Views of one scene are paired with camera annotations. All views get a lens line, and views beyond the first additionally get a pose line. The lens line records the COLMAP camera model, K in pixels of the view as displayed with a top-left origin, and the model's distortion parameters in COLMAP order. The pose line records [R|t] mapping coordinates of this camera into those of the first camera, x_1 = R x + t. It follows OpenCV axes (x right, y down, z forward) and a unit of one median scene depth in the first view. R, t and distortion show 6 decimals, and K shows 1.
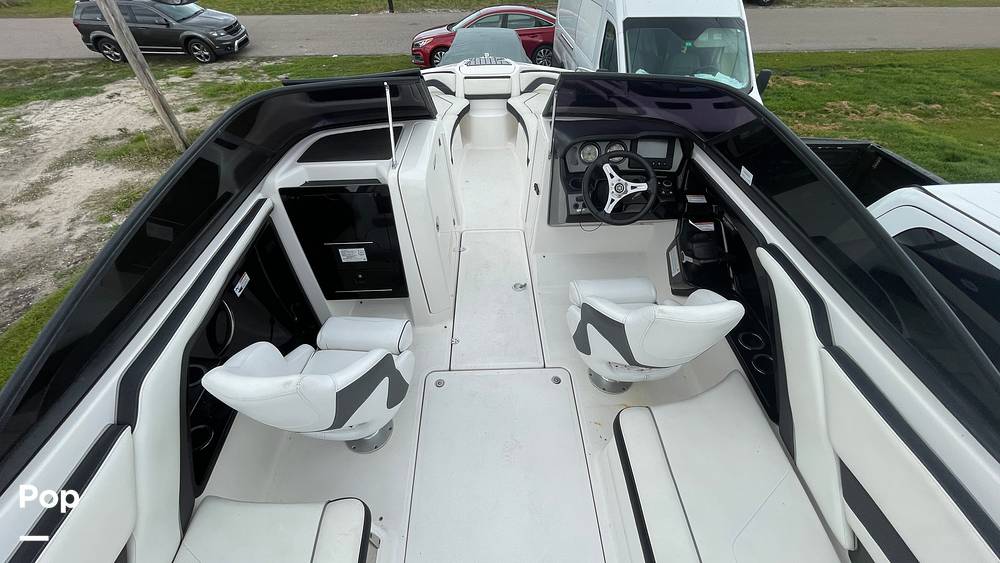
lens RADIAL K [[420.6, 0, 500.0], [0, 420.6, 281.5], [0, 0, 1]] dist [-0.001833, -0.000150]
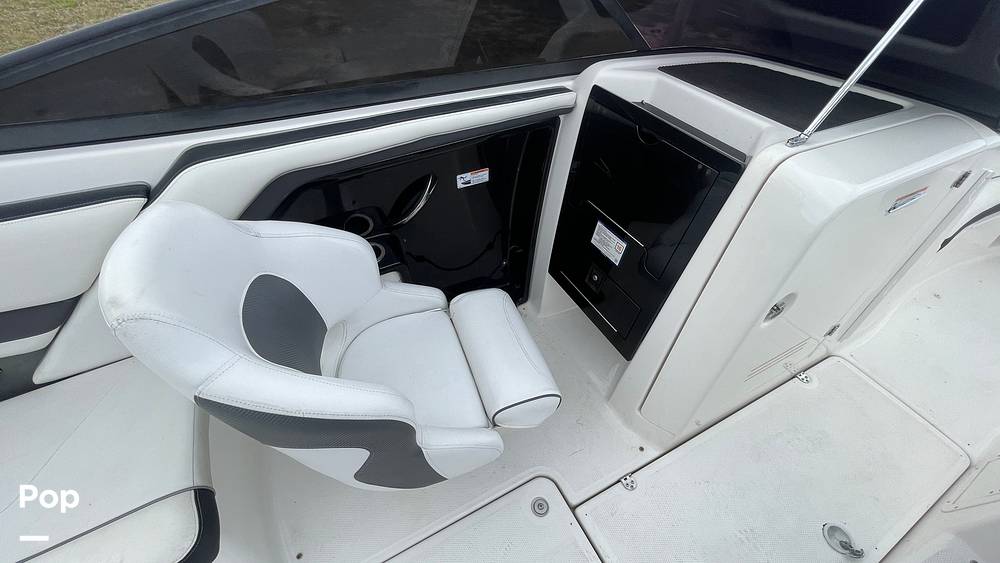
lens RADIAL K [[400.2, 0, 500.0], [0, 400.2, 281.5], [0, 0, 1]] dist [0.000352, 0.000107]
pose [[0.437373, 0.653172, -0.618119, -0.033175], [-0.636862, 0.710258, 0.299901, -0.092401], [0.634911, 0.262488, 0.726628, 0.493332]]
